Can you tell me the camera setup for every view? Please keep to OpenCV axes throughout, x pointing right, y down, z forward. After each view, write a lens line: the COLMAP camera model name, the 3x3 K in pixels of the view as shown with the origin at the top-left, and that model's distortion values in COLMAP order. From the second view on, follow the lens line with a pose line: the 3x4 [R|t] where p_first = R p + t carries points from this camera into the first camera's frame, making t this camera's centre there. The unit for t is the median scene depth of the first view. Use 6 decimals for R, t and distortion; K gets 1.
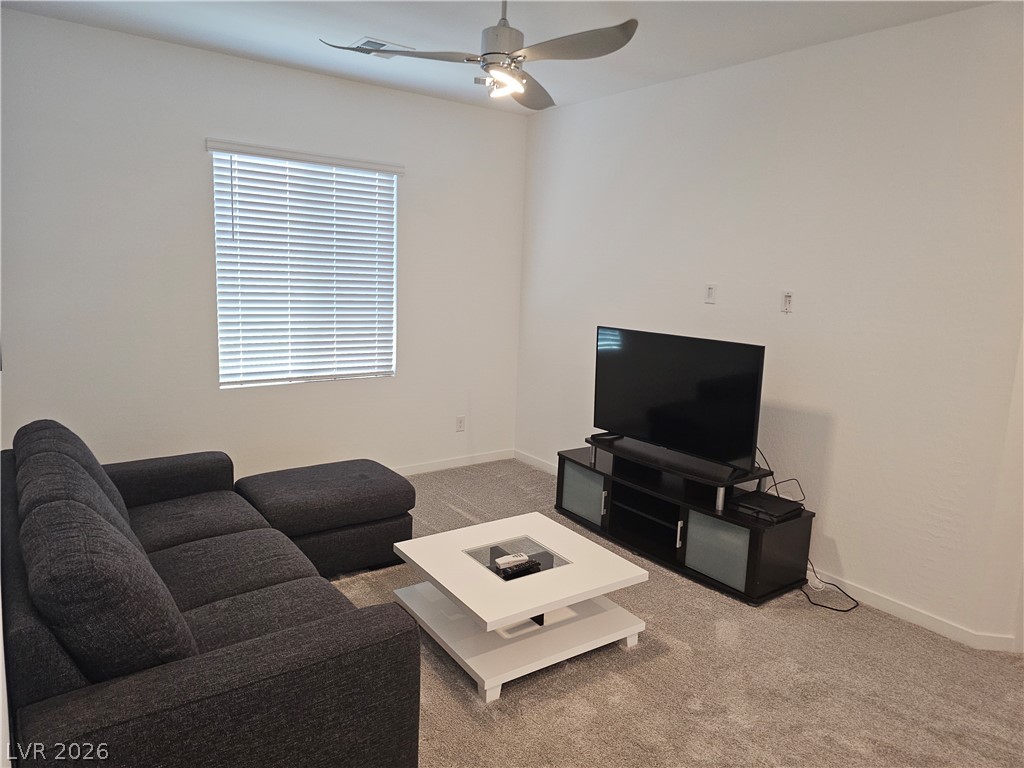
lens RADIAL K [[685.7, 0, 516.4], [0, 685.7, 374.7], [0, 0, 1]] dist [0.071344, -0.065210]
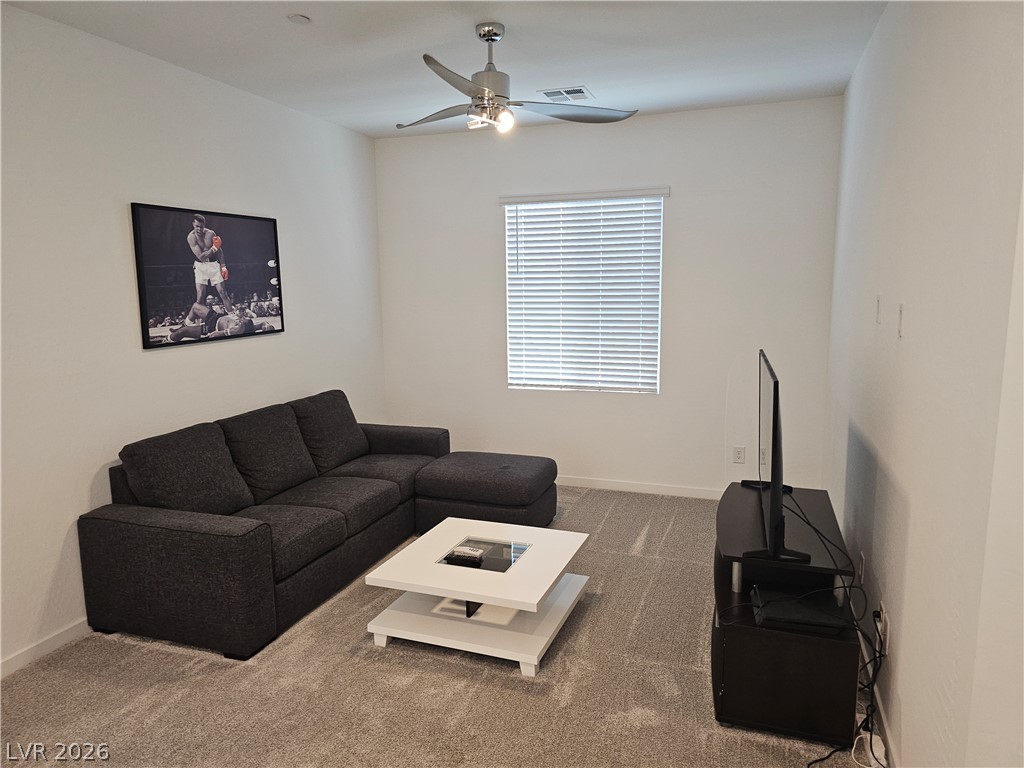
lens RADIAL K [[685.7, 0, 516.9], [0, 685.7, 392.3], [0, 0, 1]] dist [0.071344, -0.065210]
pose [[0.559351, 0.089857, -0.824046, 0.653172], [-0.095039, 0.994504, 0.043933, -0.030225], [0.823464, 0.053743, 0.564817, 0.298650]]
